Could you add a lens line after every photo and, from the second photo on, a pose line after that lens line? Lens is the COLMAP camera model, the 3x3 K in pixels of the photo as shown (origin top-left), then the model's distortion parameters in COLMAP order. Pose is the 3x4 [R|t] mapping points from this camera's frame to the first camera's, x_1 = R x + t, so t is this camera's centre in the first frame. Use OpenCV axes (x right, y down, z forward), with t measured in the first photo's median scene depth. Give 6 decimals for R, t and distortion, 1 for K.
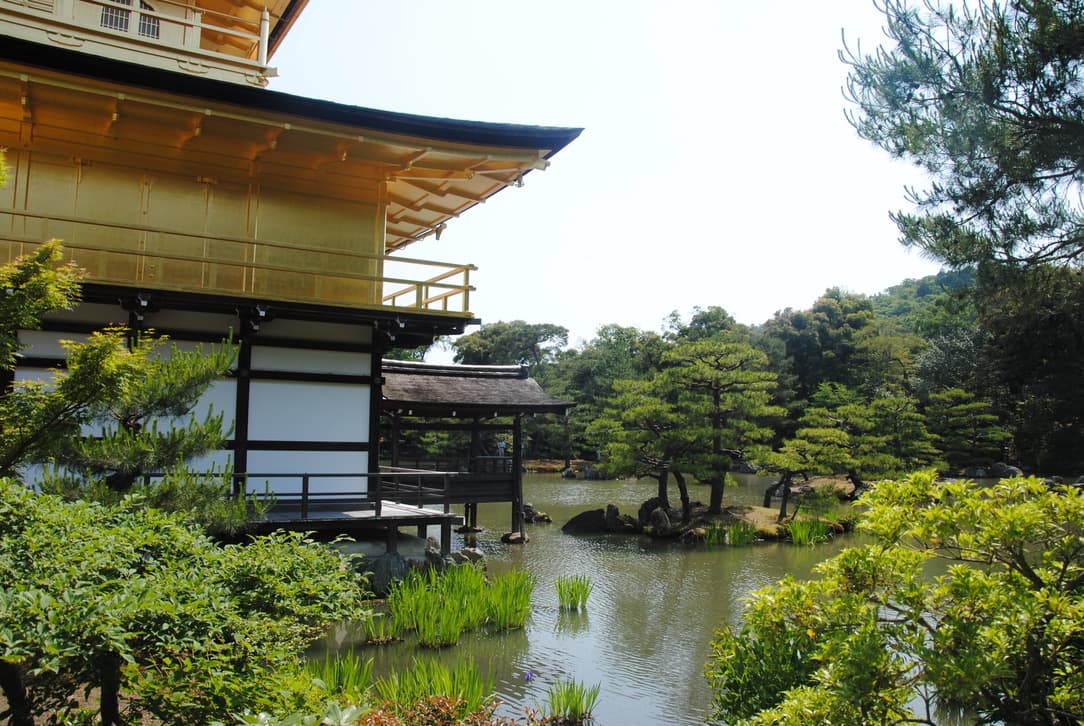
lens RADIAL K [[849.9, 0, 559.6], [0, 849.9, 360.8], [0, 0, 1]] dist [-0.157159, 0.124623]
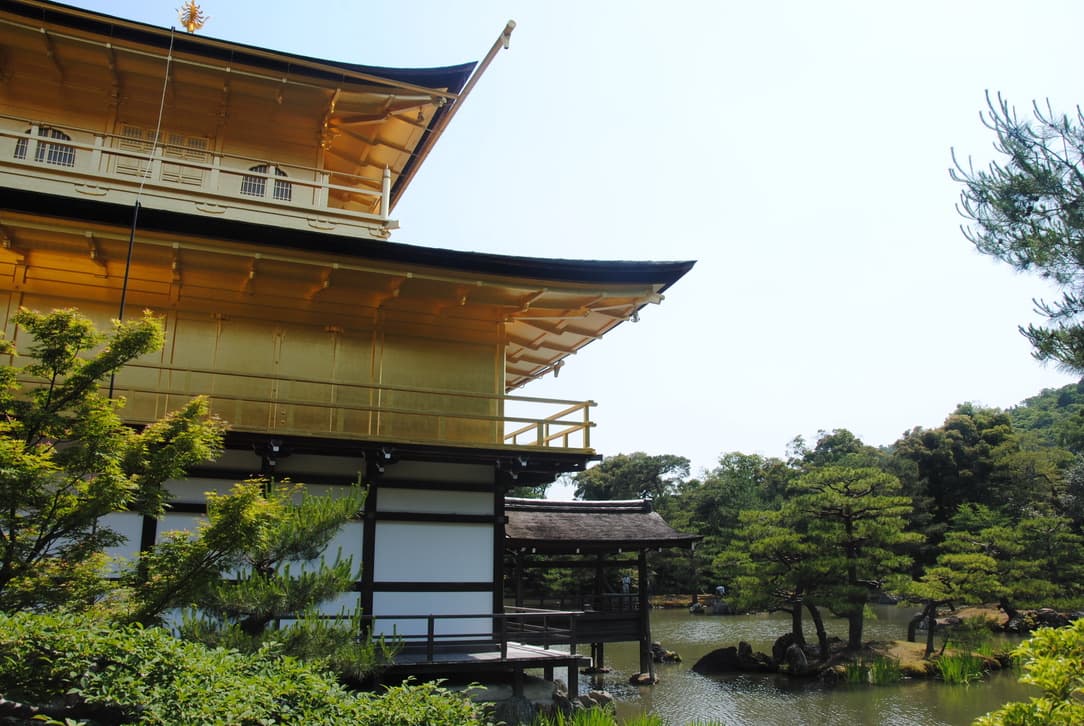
lens RADIAL K [[855.6, 0, 558.7], [0, 855.6, 361.8], [0, 0, 1]] dist [-0.156767, 0.134921]
pose [[0.989470, -0.049833, -0.135888, -0.001694], [0.028471, 0.987529, -0.154841, -0.003285], [0.141910, 0.149342, 0.978549, -0.004313]]
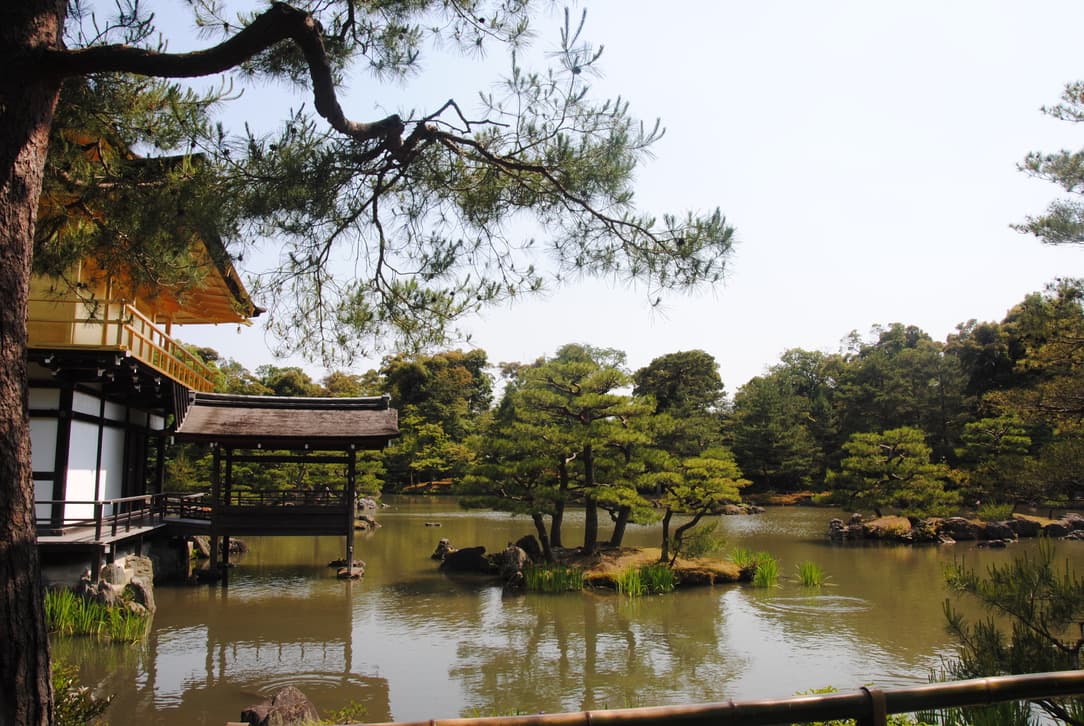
lens RADIAL K [[848.7, 0, 559.7], [0, 848.7, 362.7], [0, 0, 1]] dist [-0.155184, 0.118353]
pose [[0.946842, -0.047190, -0.318219, 0.720745], [0.035185, 0.998439, -0.043371, 0.025256], [0.319769, 0.029869, 0.947025, 0.220511]]
